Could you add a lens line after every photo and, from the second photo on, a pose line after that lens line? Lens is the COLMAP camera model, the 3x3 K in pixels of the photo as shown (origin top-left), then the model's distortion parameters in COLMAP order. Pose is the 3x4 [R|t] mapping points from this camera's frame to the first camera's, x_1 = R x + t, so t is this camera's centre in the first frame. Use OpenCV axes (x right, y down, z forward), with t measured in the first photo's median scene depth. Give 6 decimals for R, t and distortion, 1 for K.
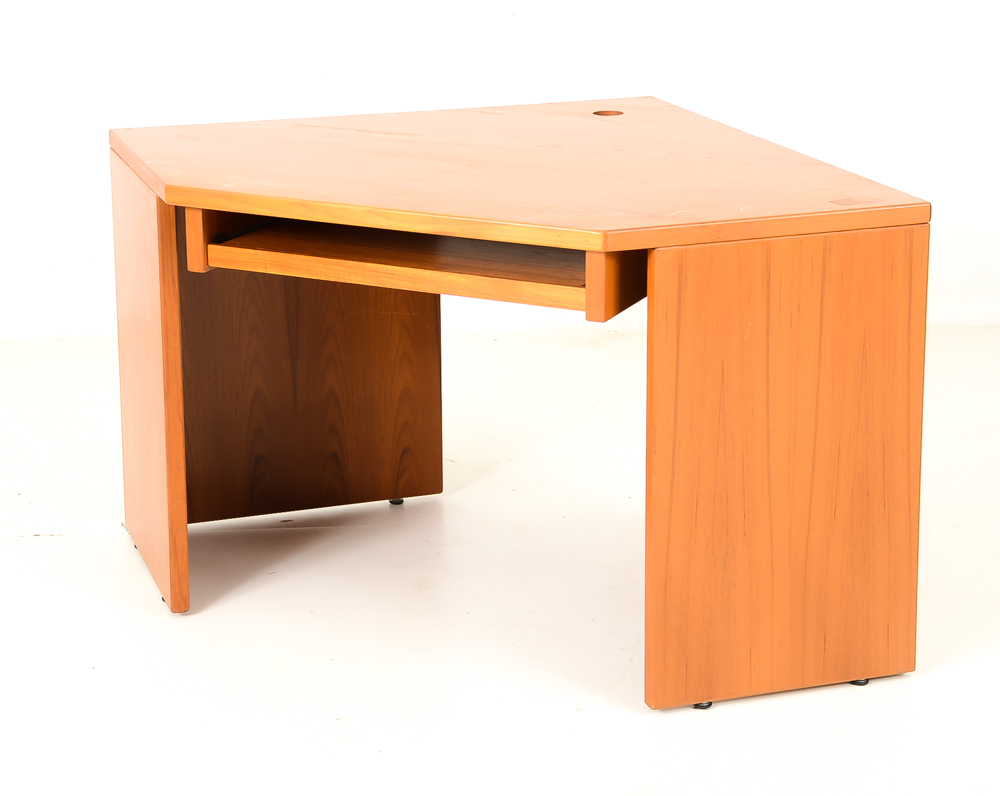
lens RADIAL K [[2386.2, 0, 500.5], [0, 2386.2, 397.9], [0, 0, 1]] dist [0.201003, 0.000000]
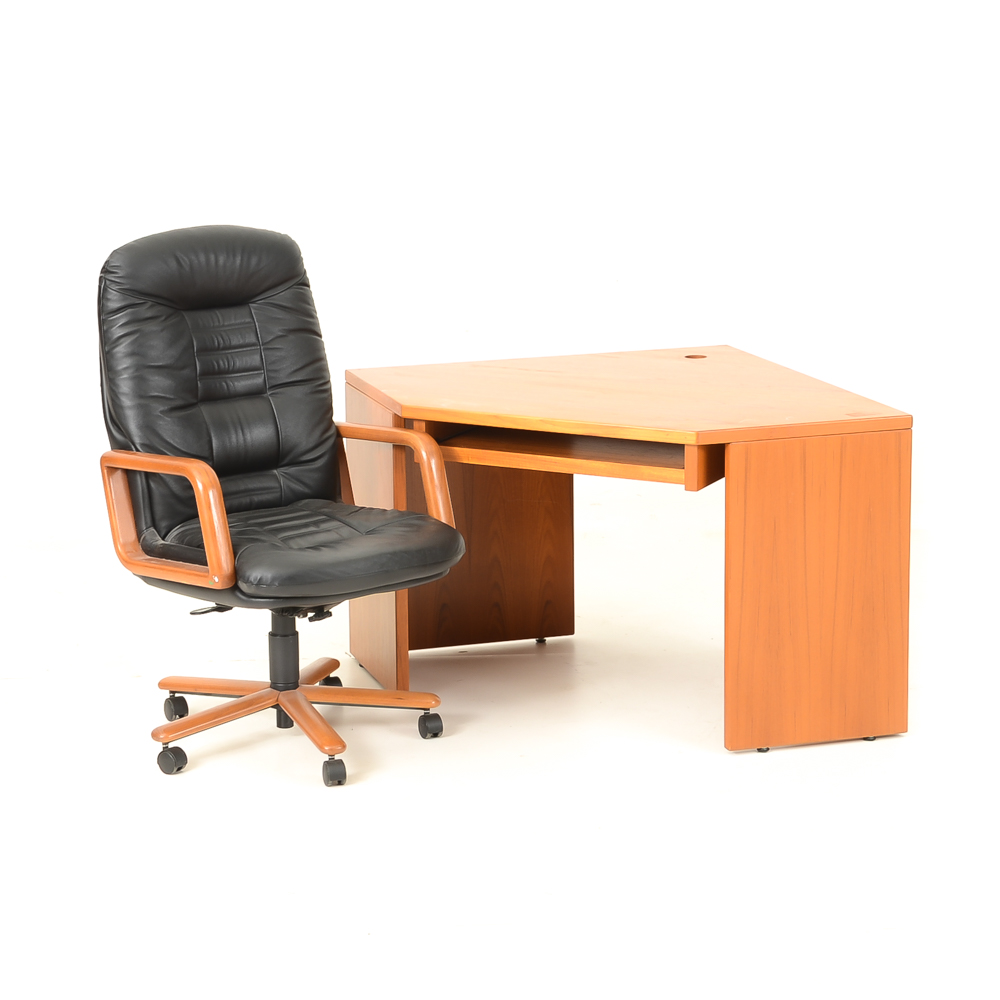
lens RADIAL K [[2371.5, 0, 500.1], [0, 2371.5, 499.9], [0, 0, 1]] dist [0.041456, 0.000000]
pose [[0.999455, -0.000292, -0.033020, -0.030643], [-0.001667, 0.998239, -0.059292, 0.060543], [0.032979, 0.059314, 0.997694, -0.492715]]
